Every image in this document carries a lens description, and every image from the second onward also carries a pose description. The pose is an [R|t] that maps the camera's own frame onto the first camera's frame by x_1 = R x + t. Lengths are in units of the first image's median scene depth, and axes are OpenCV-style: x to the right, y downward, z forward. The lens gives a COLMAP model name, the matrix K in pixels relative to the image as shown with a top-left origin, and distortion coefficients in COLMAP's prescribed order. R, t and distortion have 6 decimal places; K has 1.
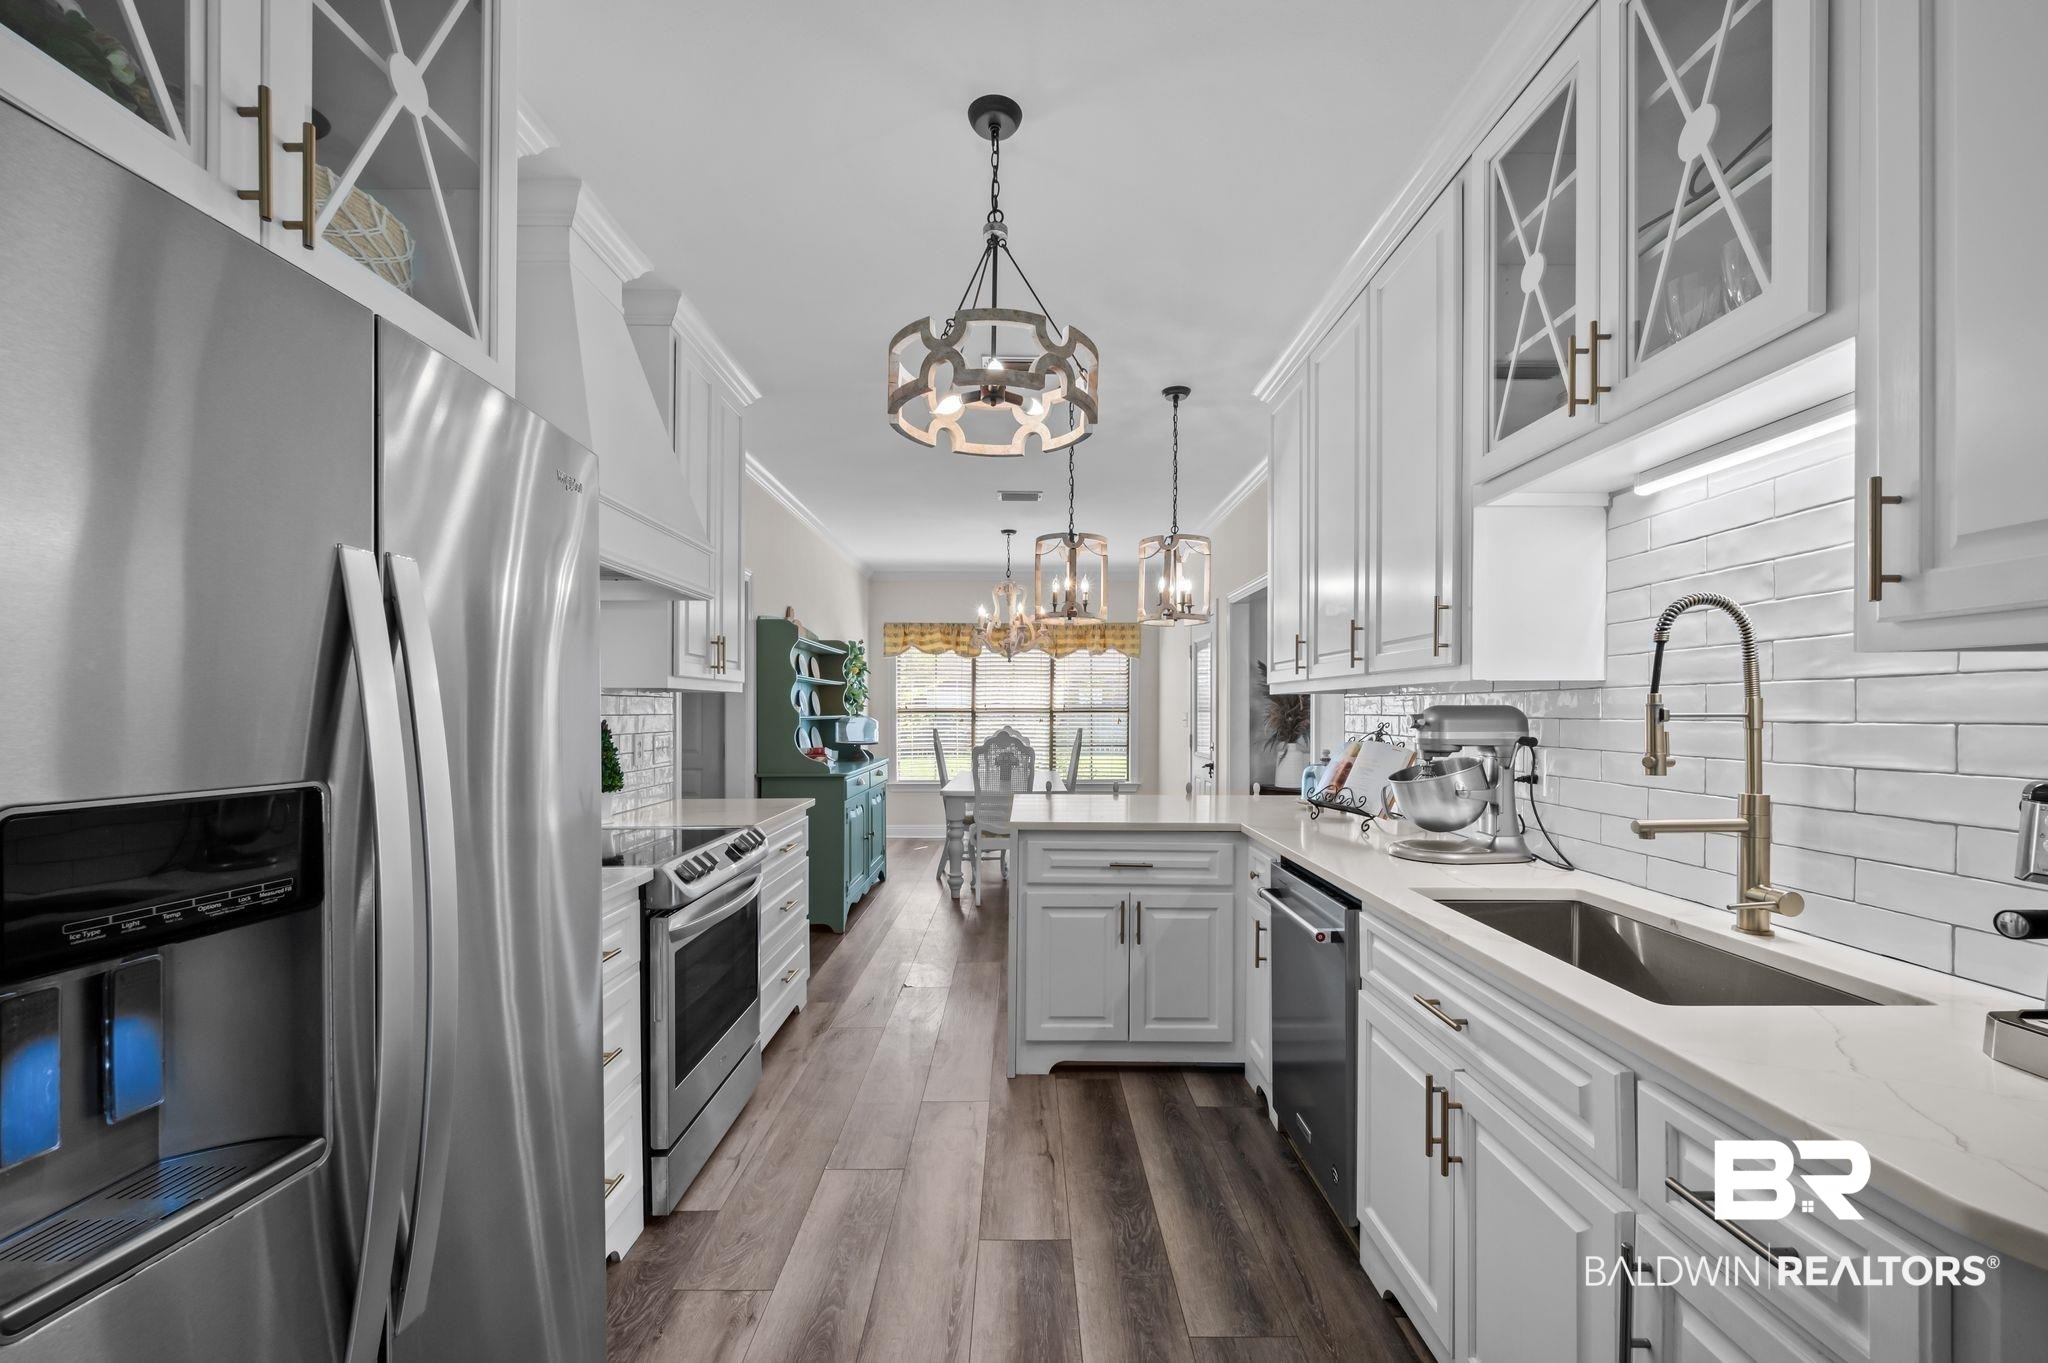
lens RADIAL K [[808.3, 0, 1032.7], [0, 808.3, 711.9], [0, 0, 1]] dist [-0.003195, -0.000076]
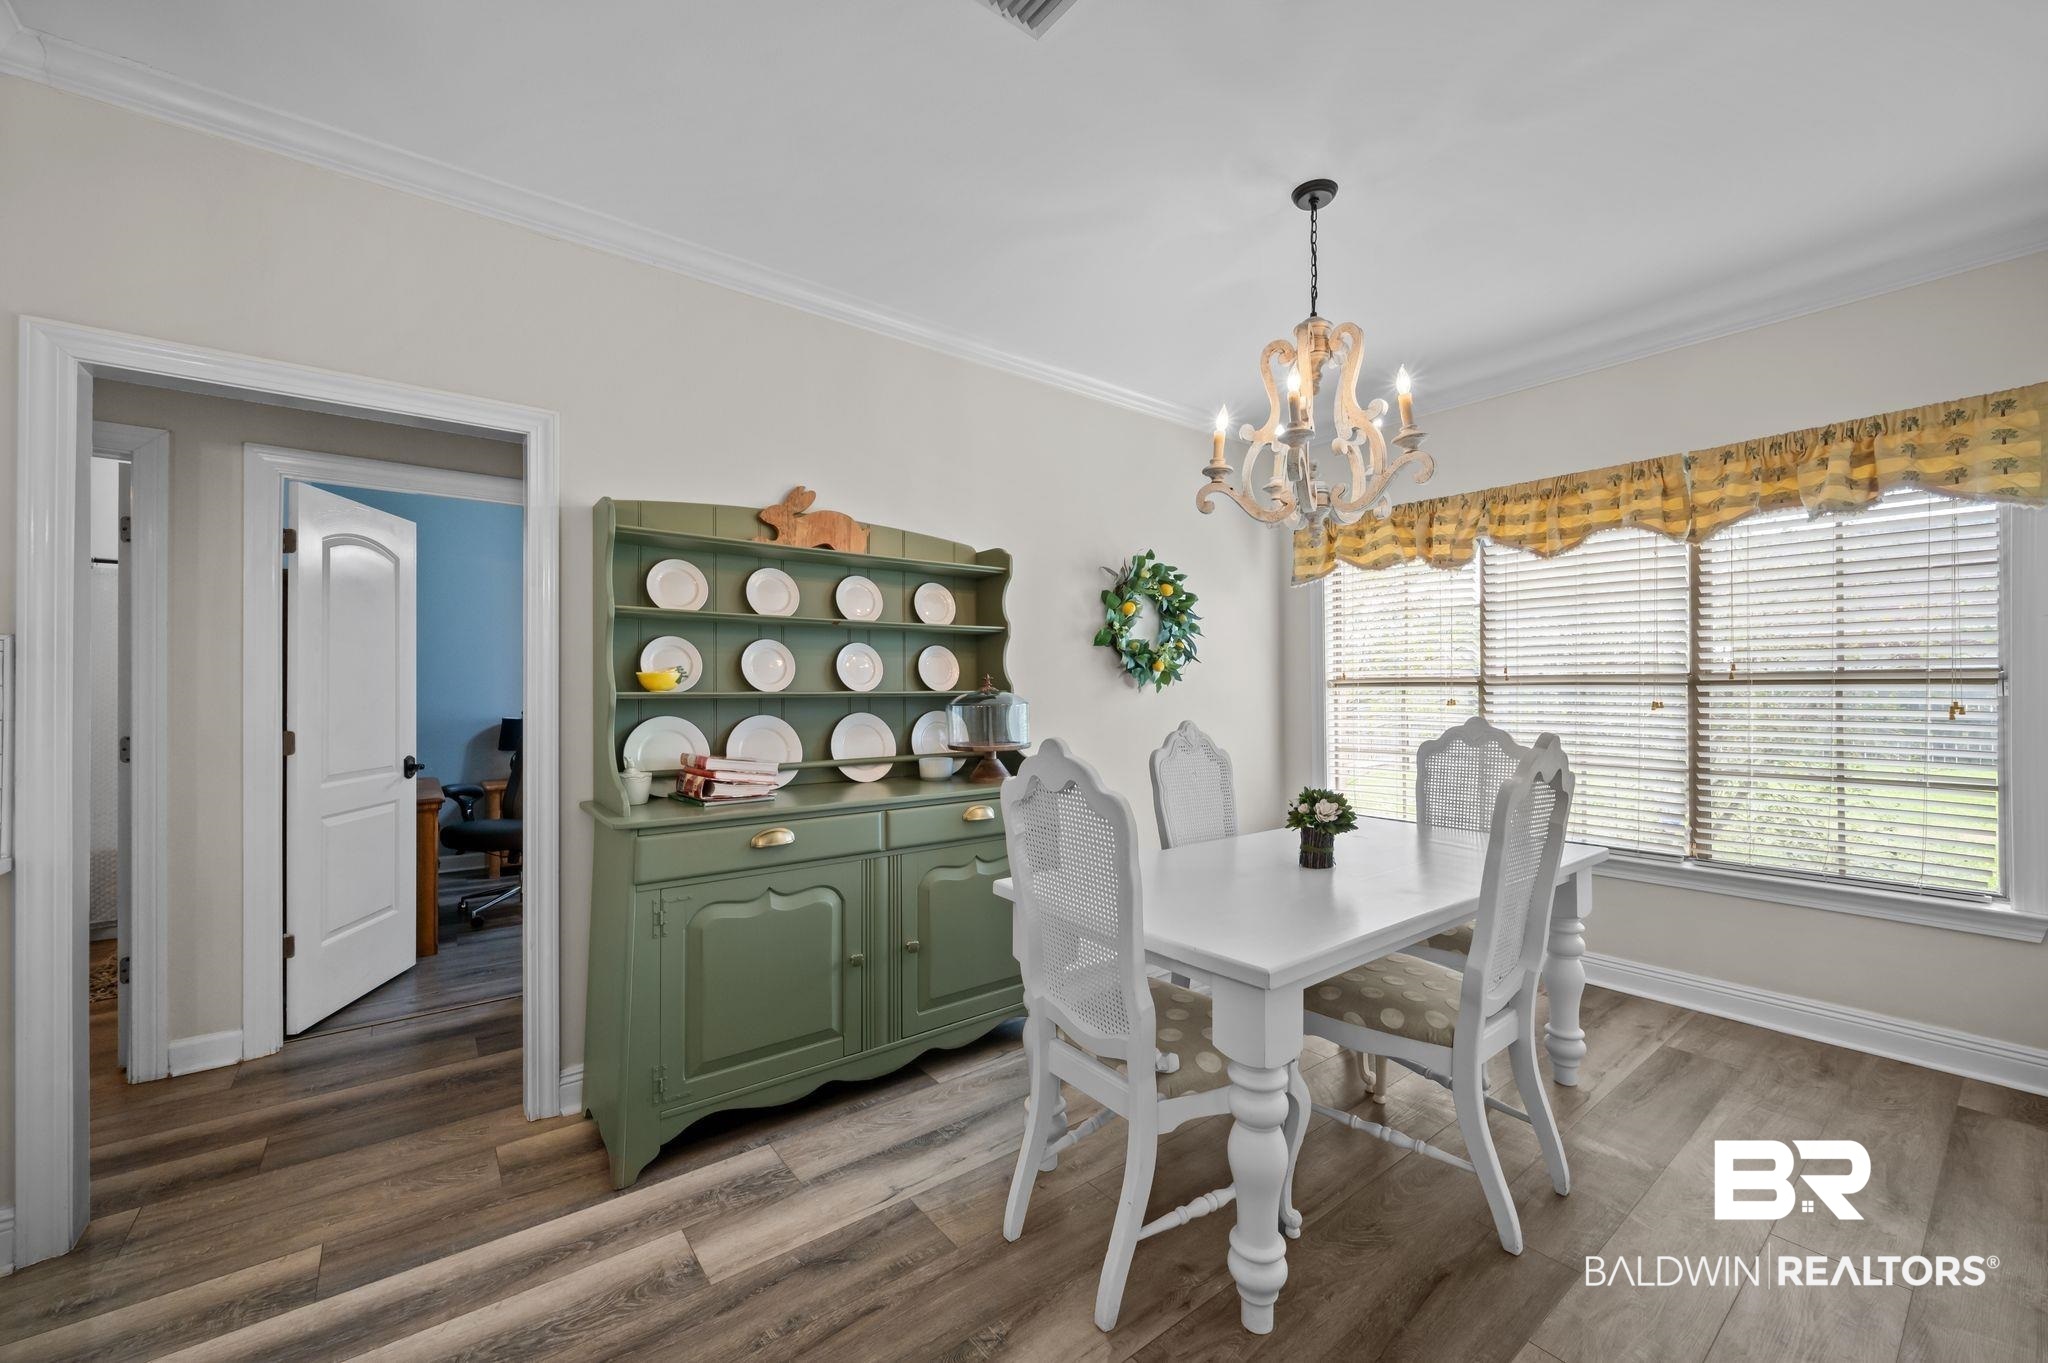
lens RADIAL K [[808.3, 0, 1021.2], [0, 808.3, 681.6], [0, 0, 1]] dist [-0.003195, -0.000076]
pose [[0.573747, -0.008230, -0.818991, 0.615273], [-0.000468, 0.999946, -0.010376, 0.014977], [0.819033, 0.006336, 0.573712, 2.004984]]
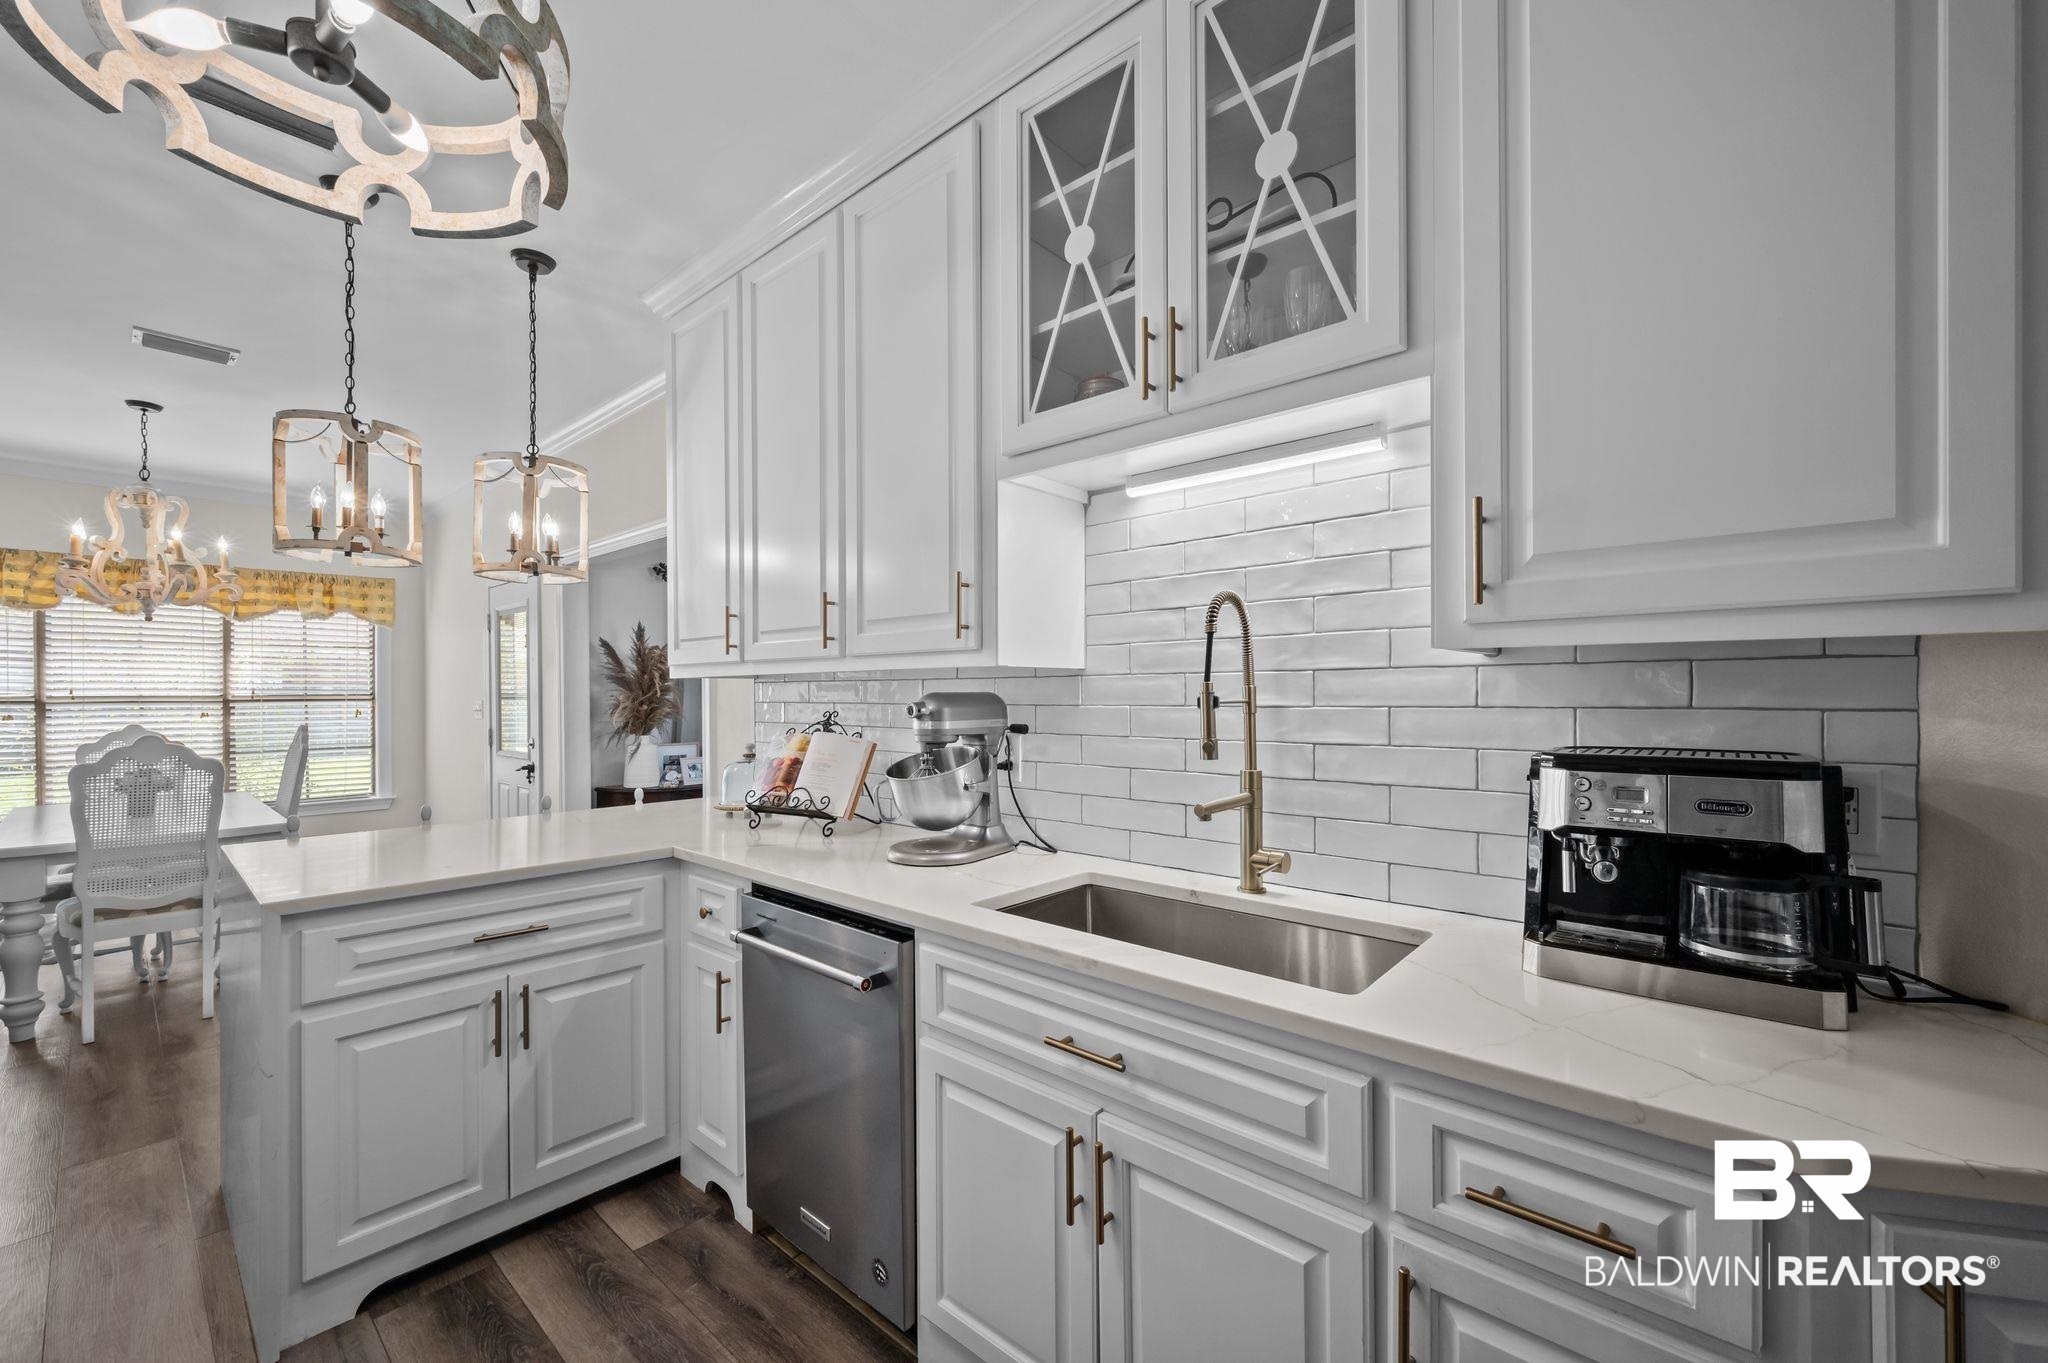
lens RADIAL K [[808.3, 0, 1036.1], [0, 808.3, 698.5], [0, 0, 1]] dist [-0.003195, -0.000076]
pose [[0.667882, -0.007409, 0.744230, -0.095928], [0.005980, 0.999972, 0.004588, -0.004208], [-0.744243, 0.001387, 0.667908, 0.274600]]
